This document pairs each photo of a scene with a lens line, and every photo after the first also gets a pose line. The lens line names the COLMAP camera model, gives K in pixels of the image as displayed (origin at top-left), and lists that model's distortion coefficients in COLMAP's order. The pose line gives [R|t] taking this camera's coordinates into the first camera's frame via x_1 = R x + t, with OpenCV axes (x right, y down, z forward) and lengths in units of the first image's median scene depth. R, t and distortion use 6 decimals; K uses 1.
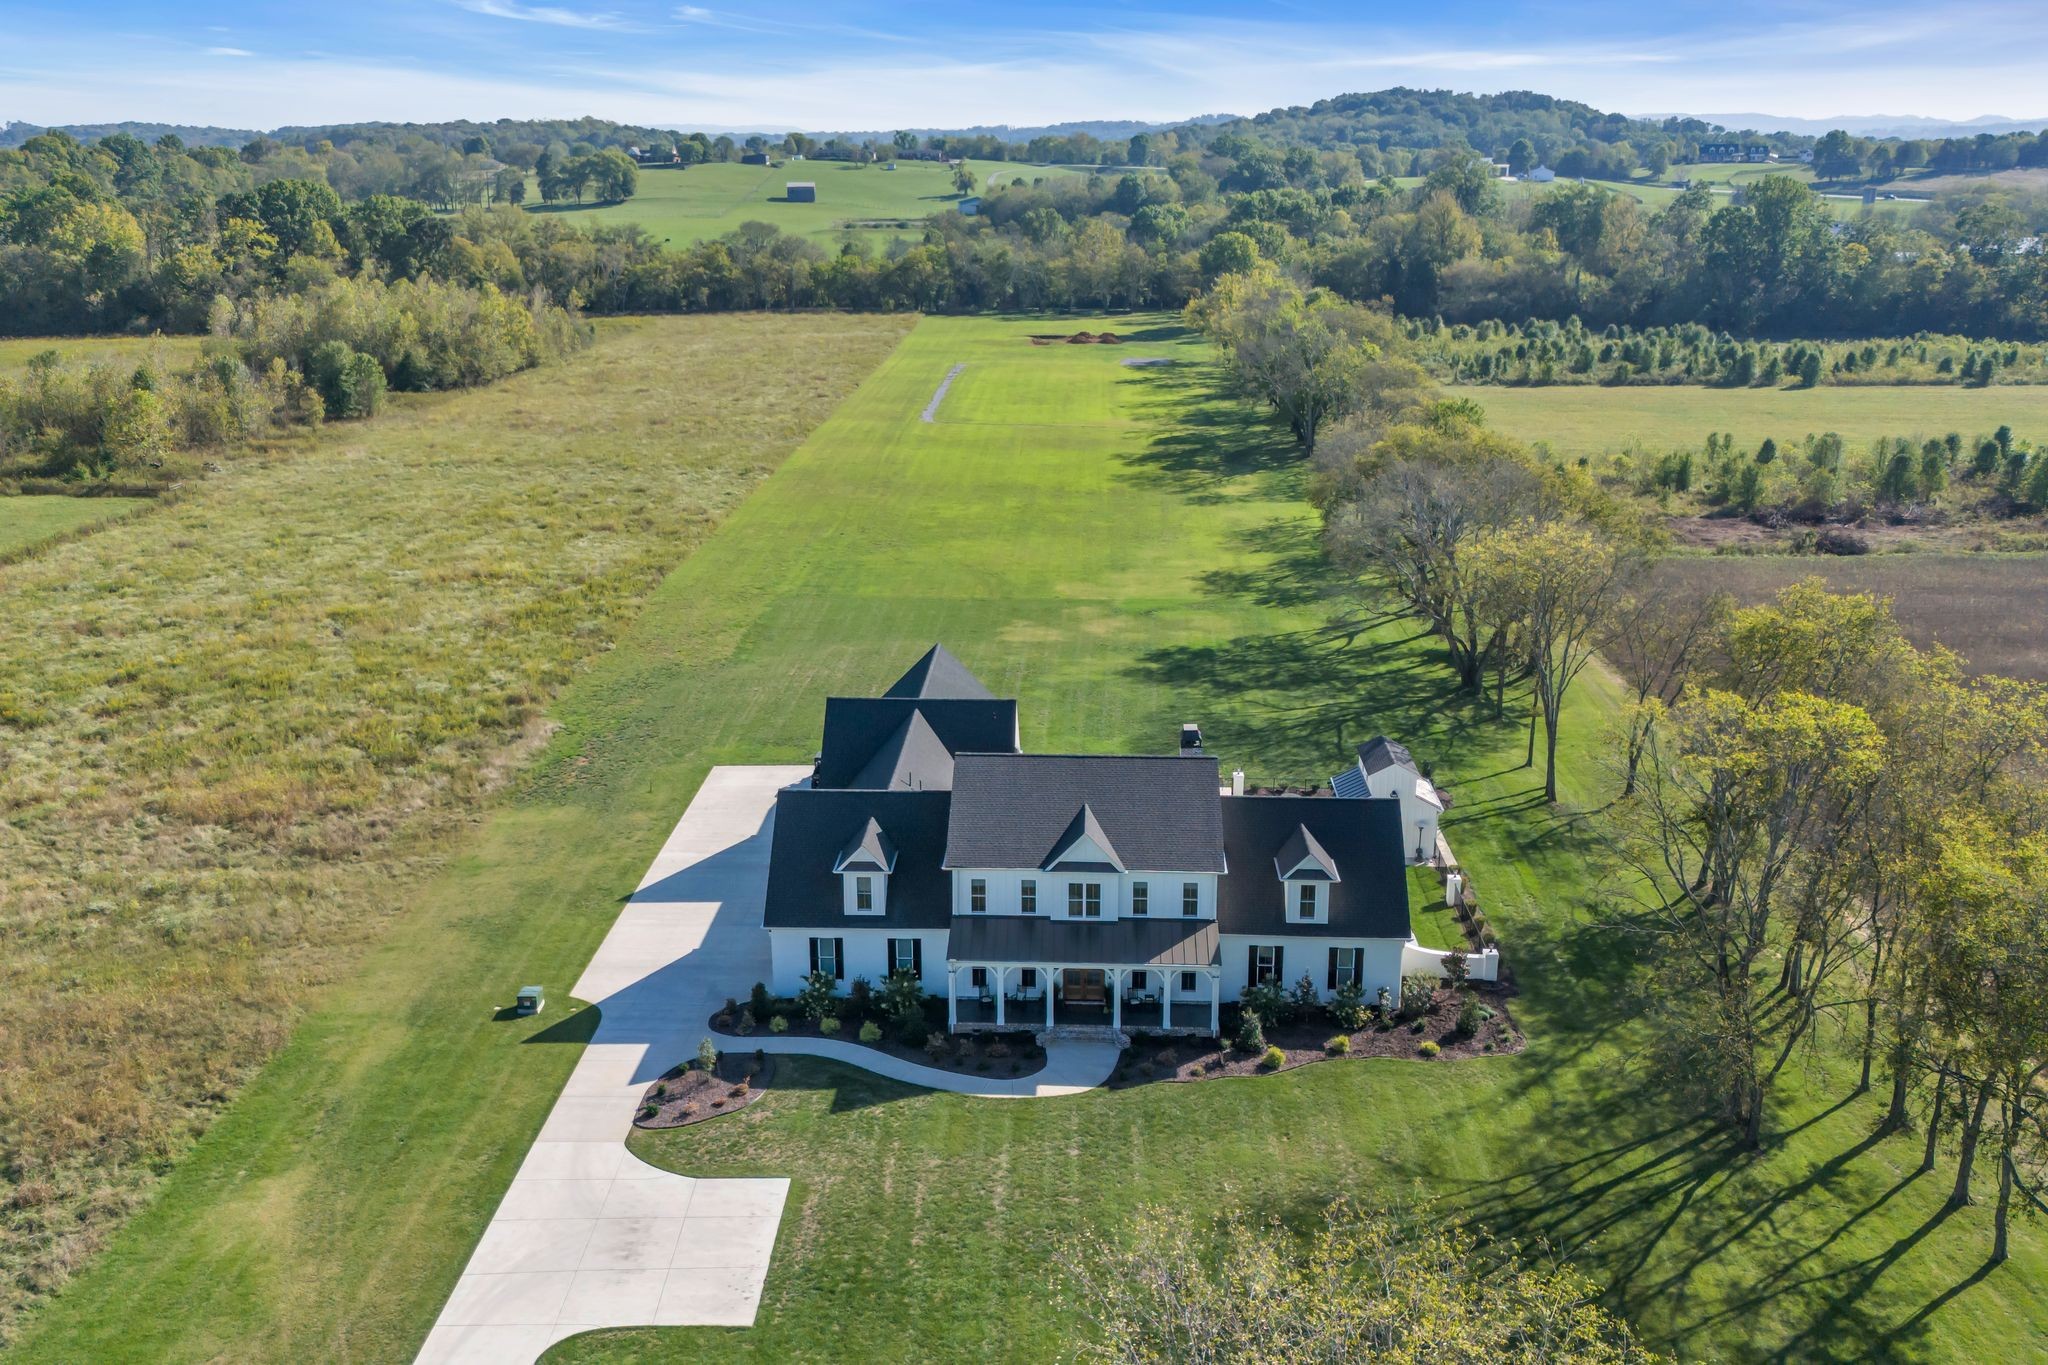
lens RADIAL K [[1783.3, 0, 1016.2], [0, 1783.3, 675.8], [0, 0, 1]] dist [0.070343, -0.076774]
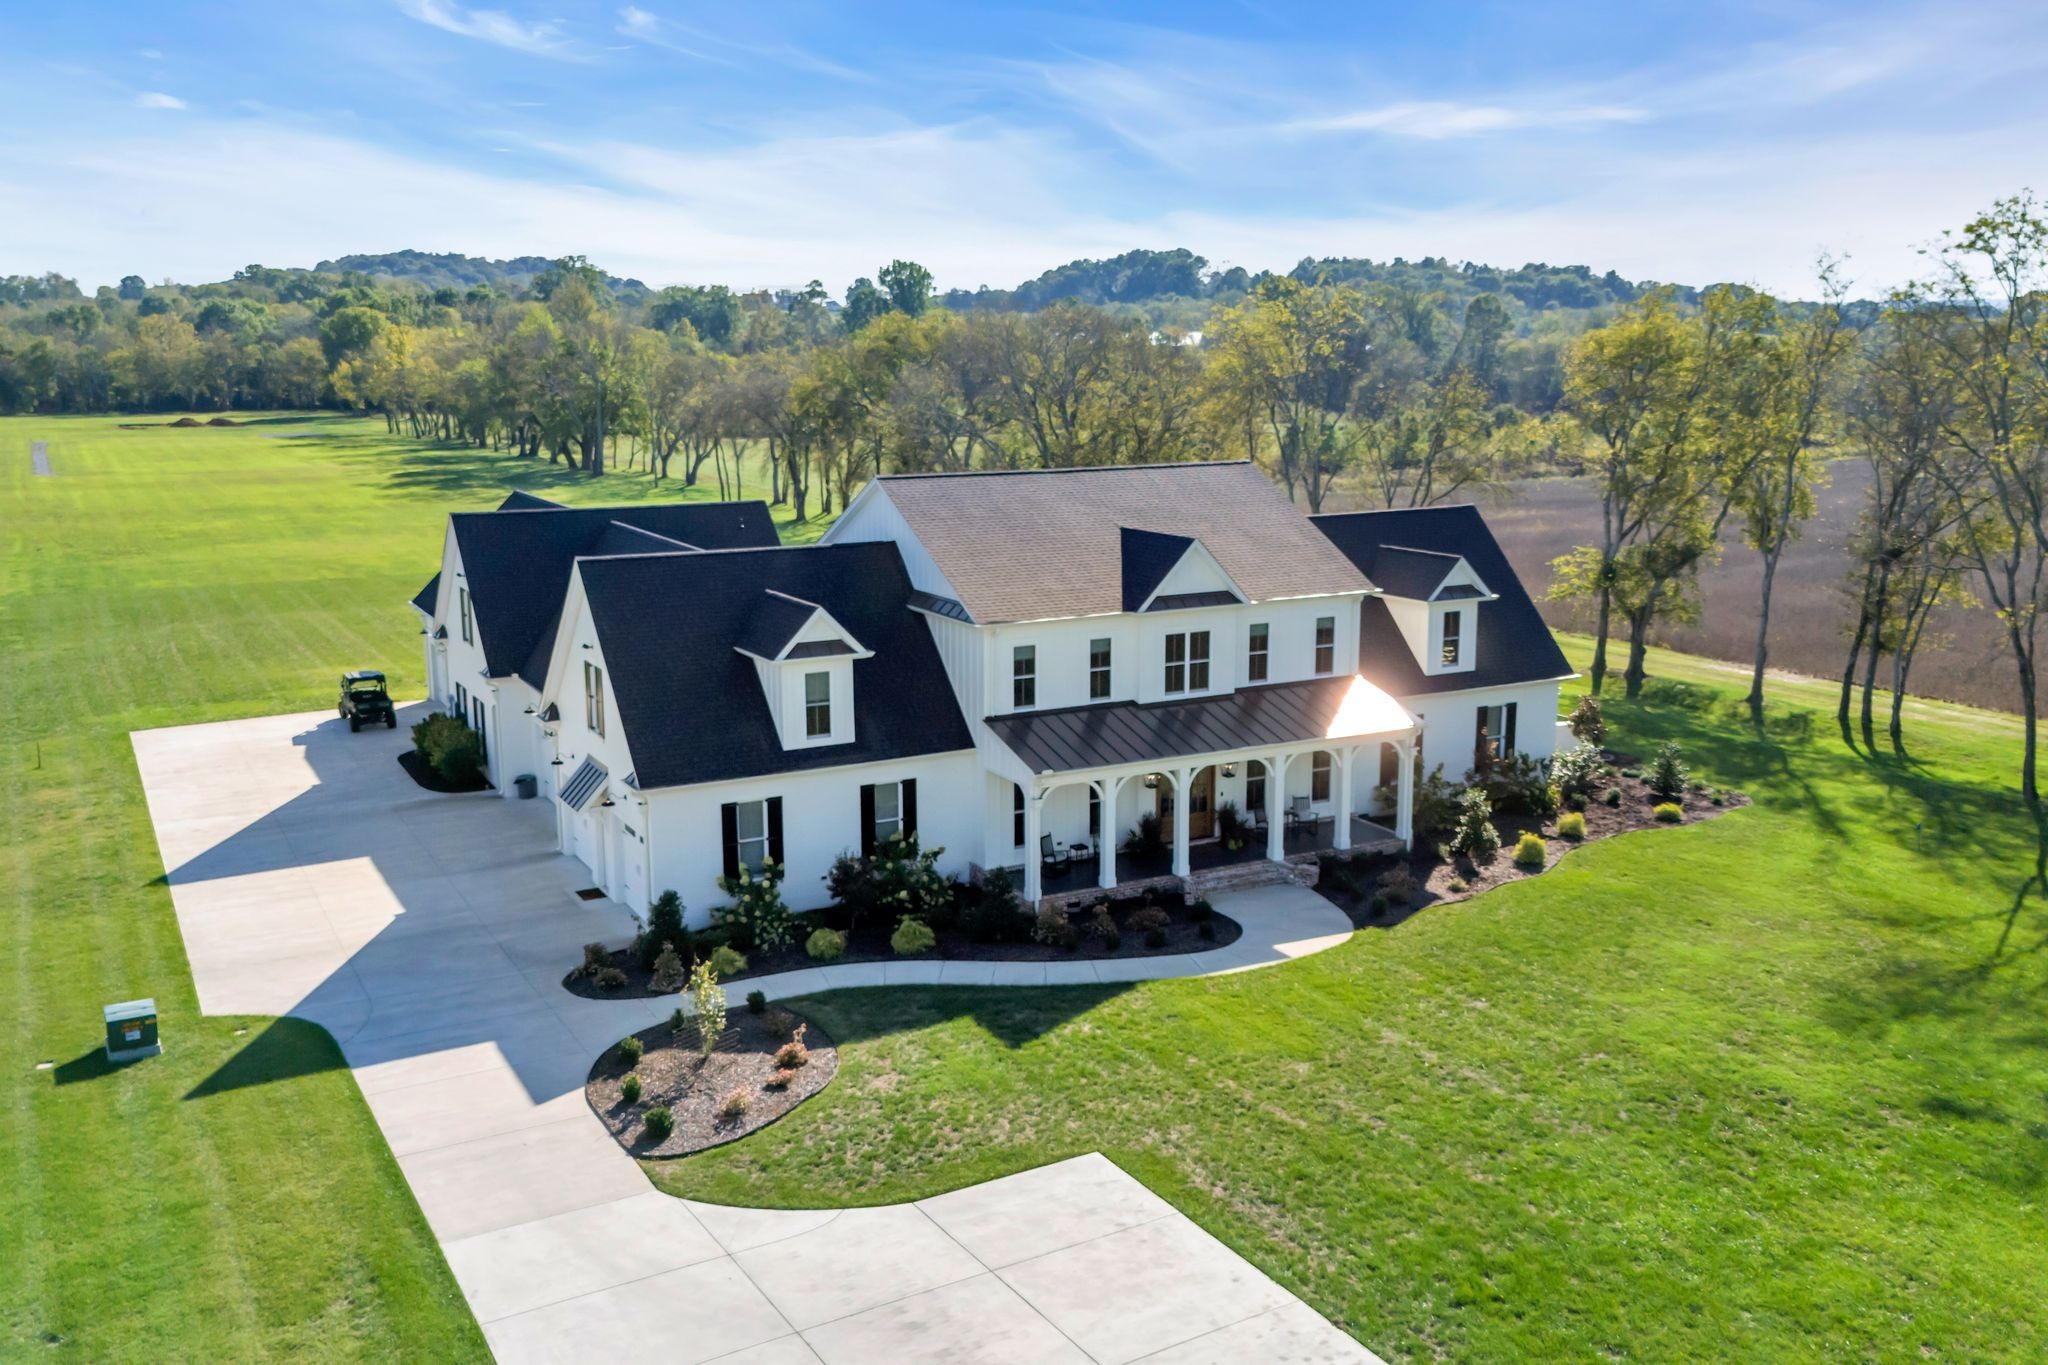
lens RADIAL K [[1783.3, 0, 1020.9], [0, 1783.3, 677.8], [0, 0, 1]] dist [0.070343, -0.076774]
pose [[0.857431, -0.094438, 0.505860, -0.309497], [0.144894, 0.987551, -0.061230, 0.158373], [-0.493780, 0.125797, 0.860440, 0.512230]]
